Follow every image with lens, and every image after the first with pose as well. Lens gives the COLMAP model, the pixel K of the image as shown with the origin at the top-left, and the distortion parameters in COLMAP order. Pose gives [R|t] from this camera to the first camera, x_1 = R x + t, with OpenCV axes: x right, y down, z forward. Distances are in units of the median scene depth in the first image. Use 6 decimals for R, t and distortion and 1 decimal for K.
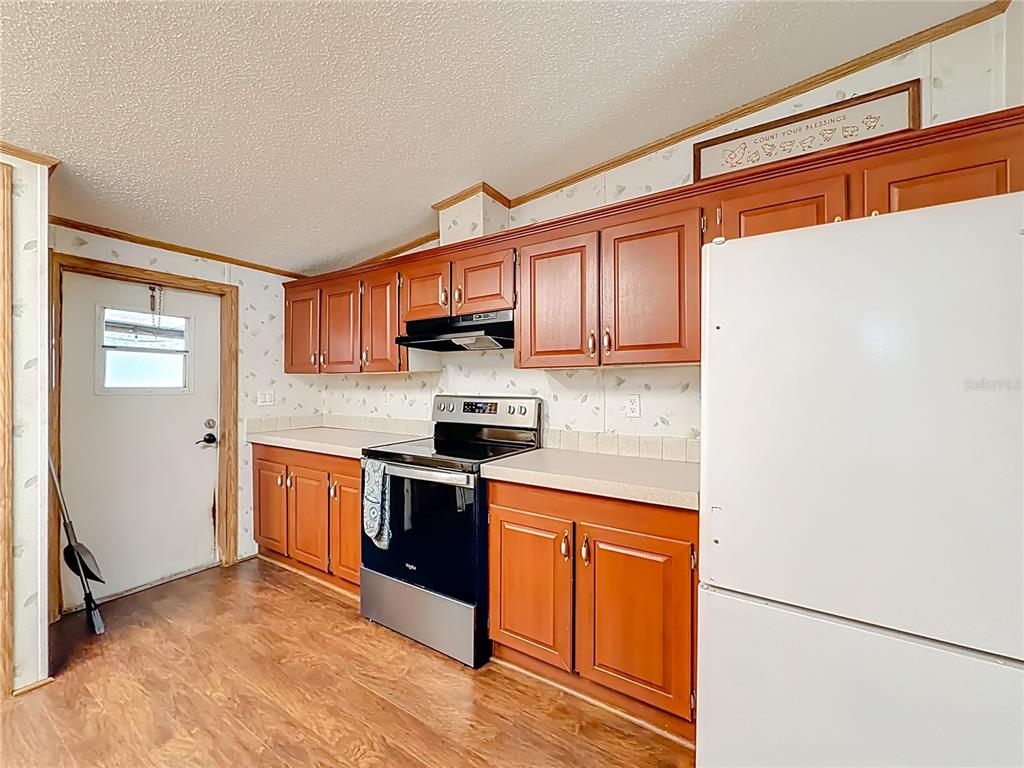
lens RADIAL K [[415.3, 0, 506.8], [0, 415.3, 380.3], [0, 0, 1]] dist [-0.002992, -0.000174]
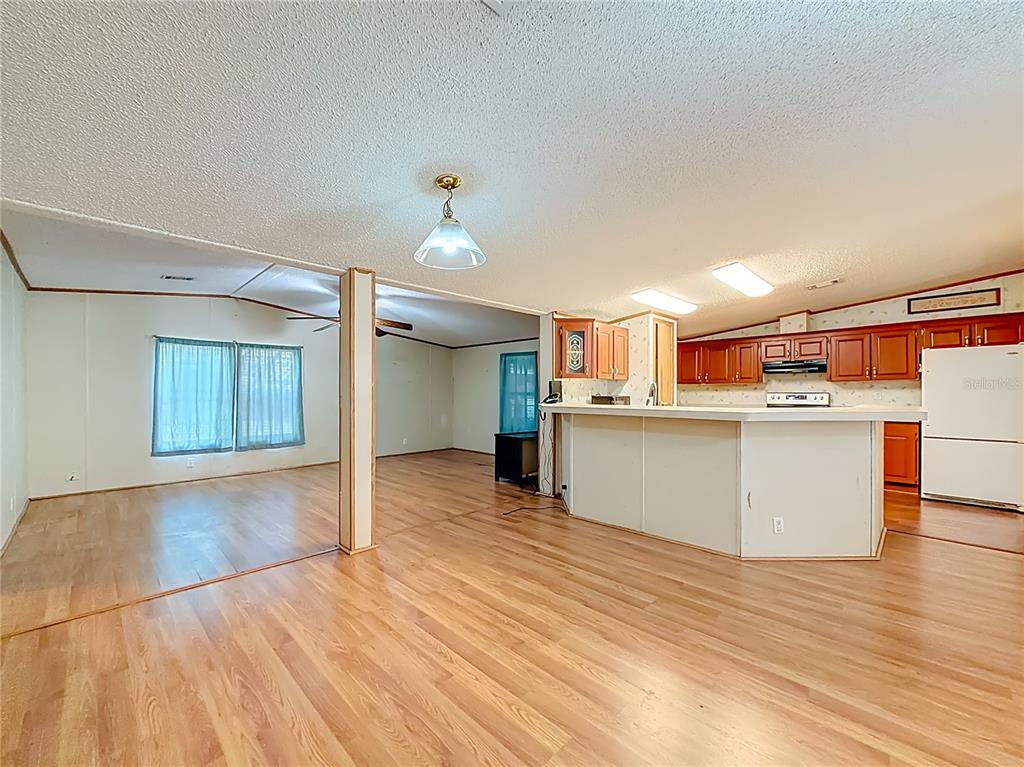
lens RADIAL K [[415.3, 0, 512.6], [0, 415.3, 388.6], [0, 0, 1]] dist [-0.002992, -0.000174]
pose [[0.974565, -0.002486, -0.224093, -1.462221], [0.001439, 0.999987, -0.004834, 0.031843], [0.224102, 0.004388, 0.974556, -2.219354]]
